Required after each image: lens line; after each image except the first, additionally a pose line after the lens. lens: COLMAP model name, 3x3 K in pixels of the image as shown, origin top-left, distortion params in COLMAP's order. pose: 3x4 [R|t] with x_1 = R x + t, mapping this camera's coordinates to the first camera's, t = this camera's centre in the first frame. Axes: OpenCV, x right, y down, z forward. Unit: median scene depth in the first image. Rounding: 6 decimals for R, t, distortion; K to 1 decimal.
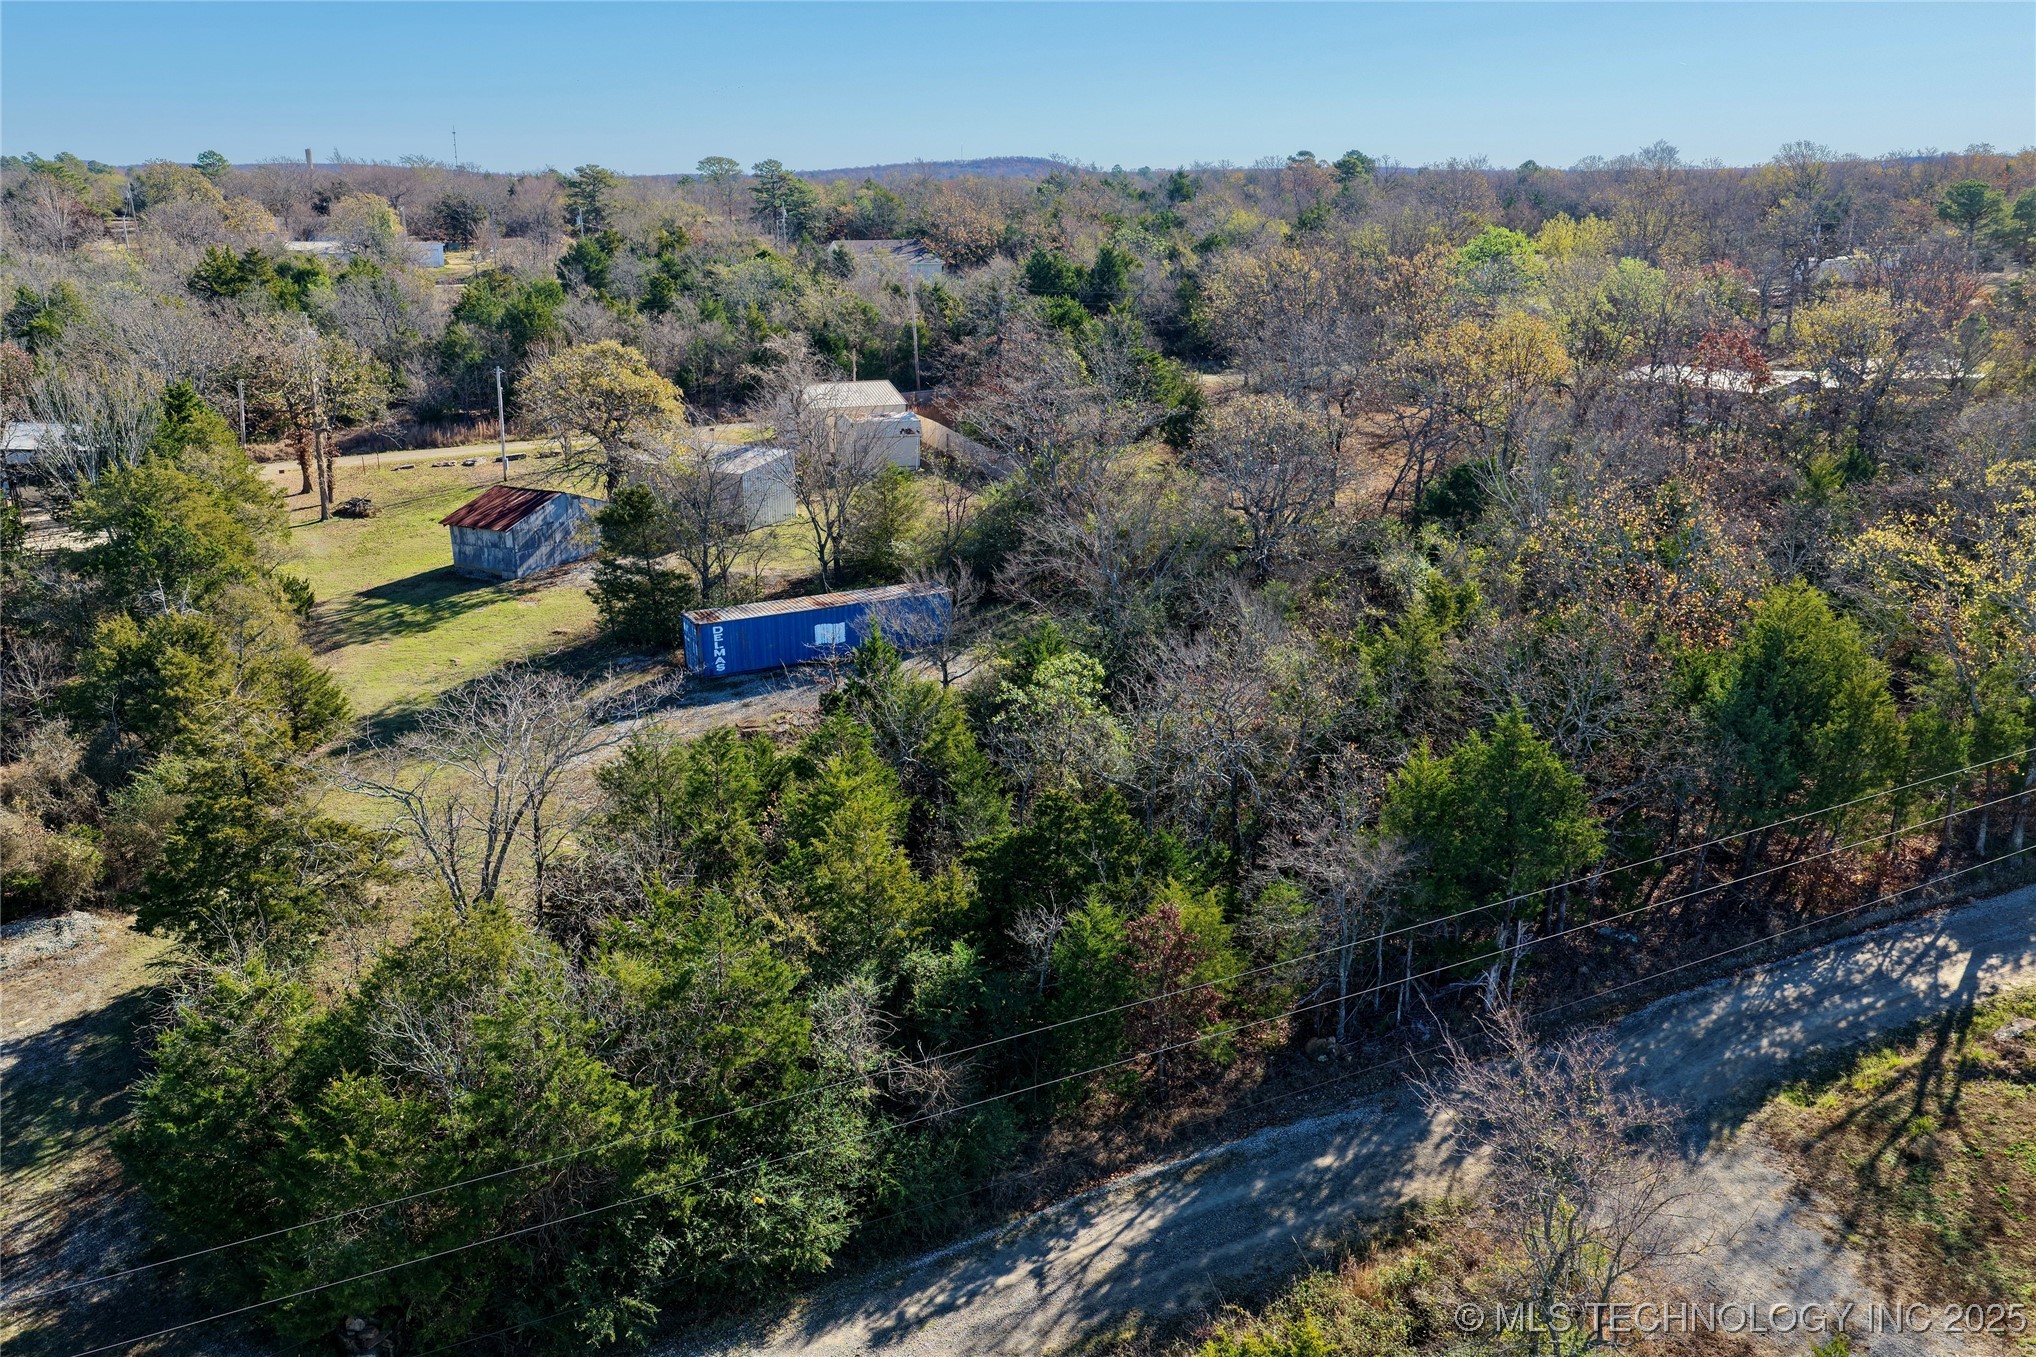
lens RADIAL K [[1683.8, 0, 1025.0], [0, 1683.8, 681.3], [0, 0, 1]] dist [-0.006505, 0.032565]
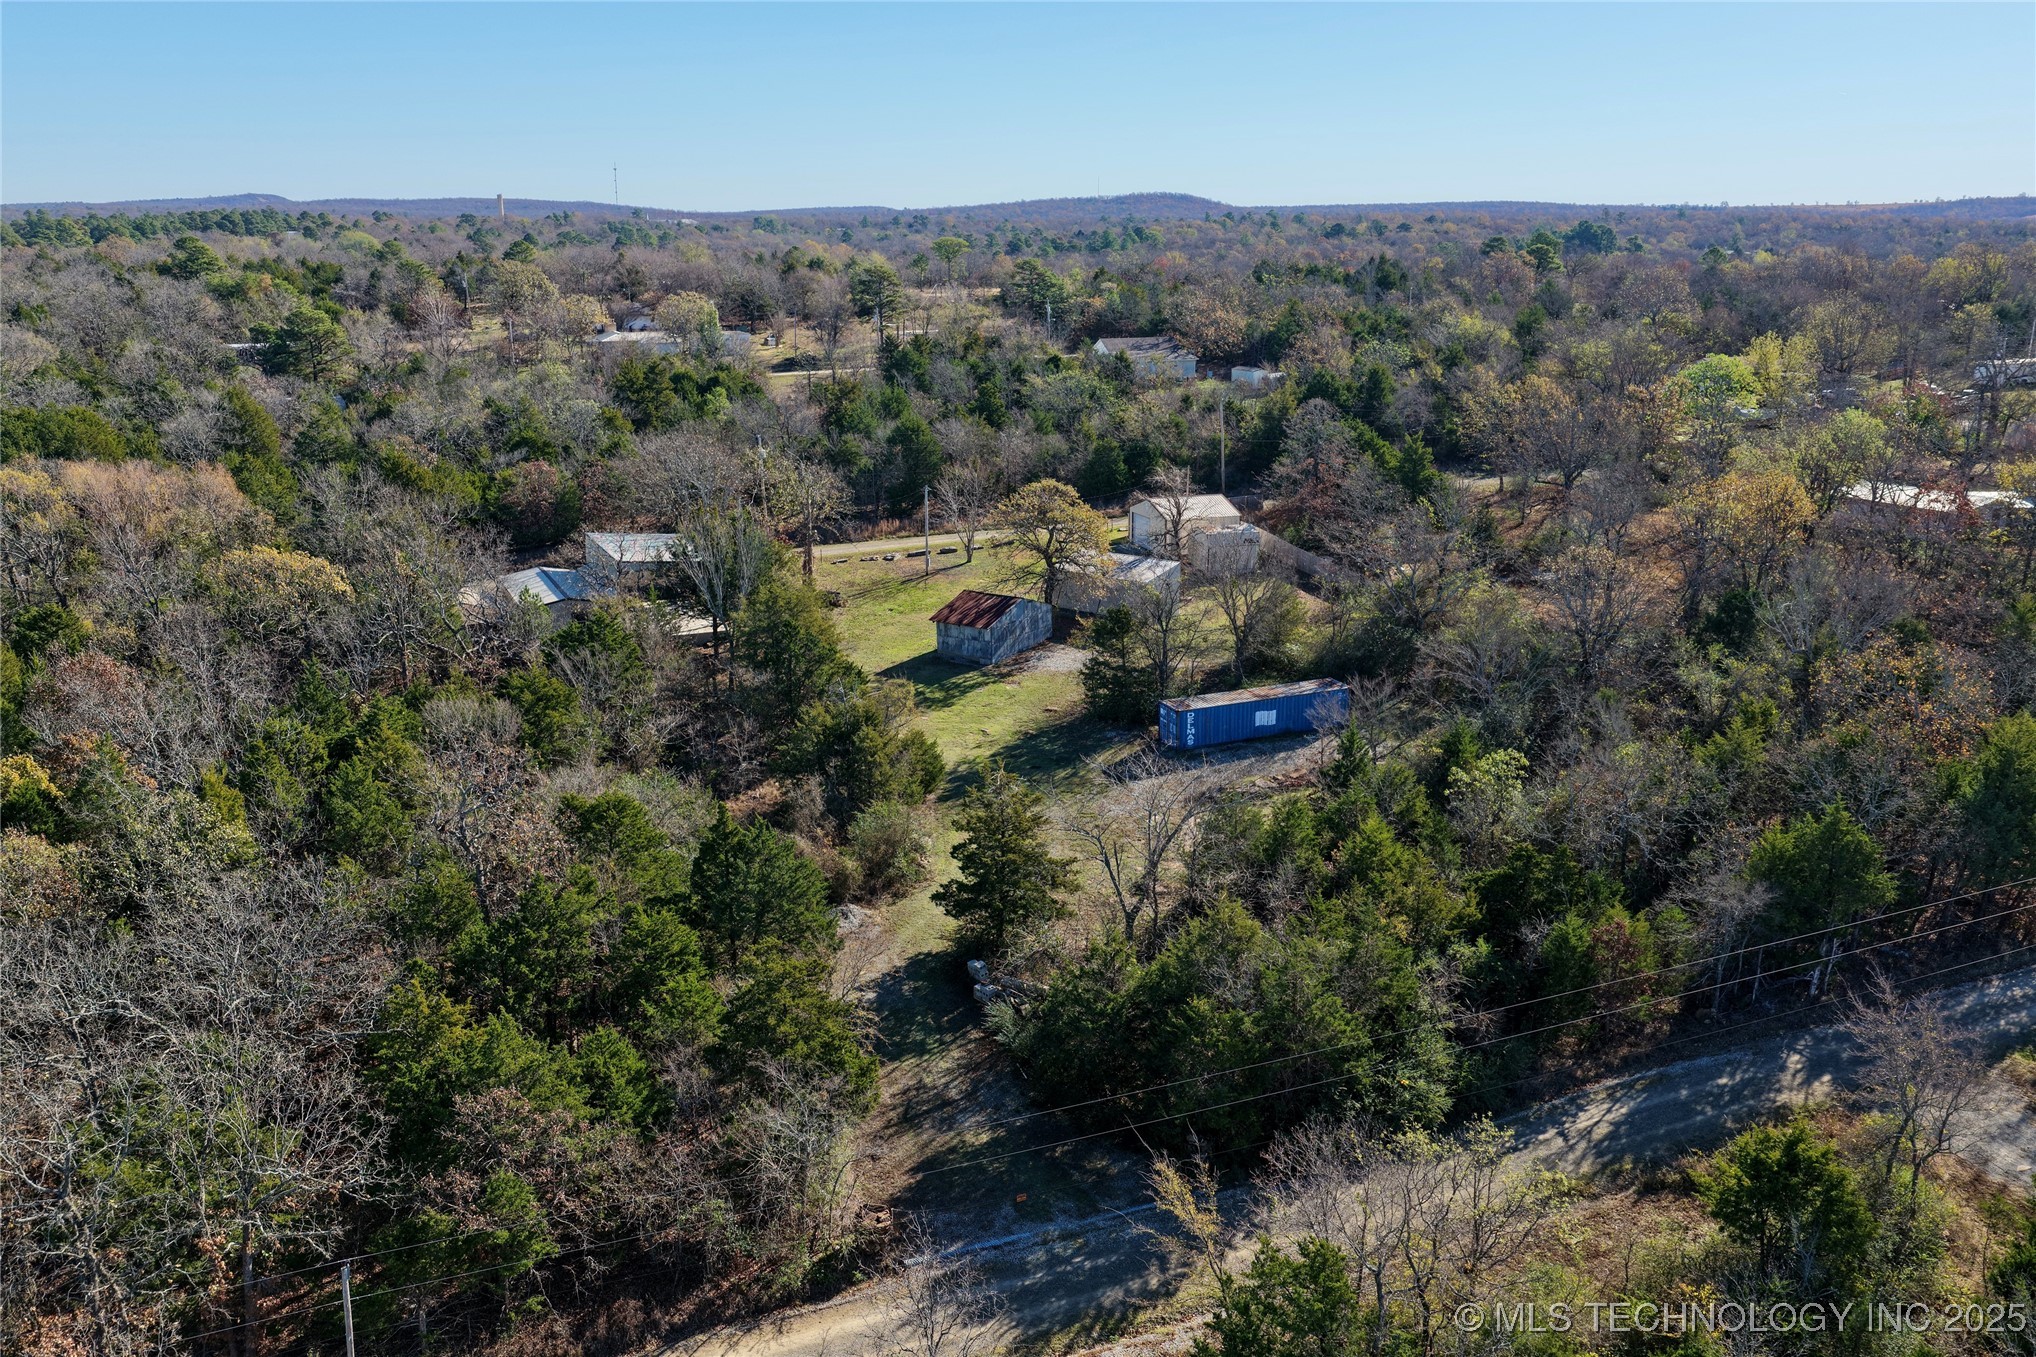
lens RADIAL K [[1683.8, 0, 1025.0], [0, 1683.8, 681.3], [0, 0, 1]] dist [-0.006505, 0.032565]
pose [[0.997081, 0.021339, -0.073303, -0.365565], [-0.022516, 0.999630, -0.015257, -0.057131], [0.072950, 0.016863, 0.997193, -0.645055]]
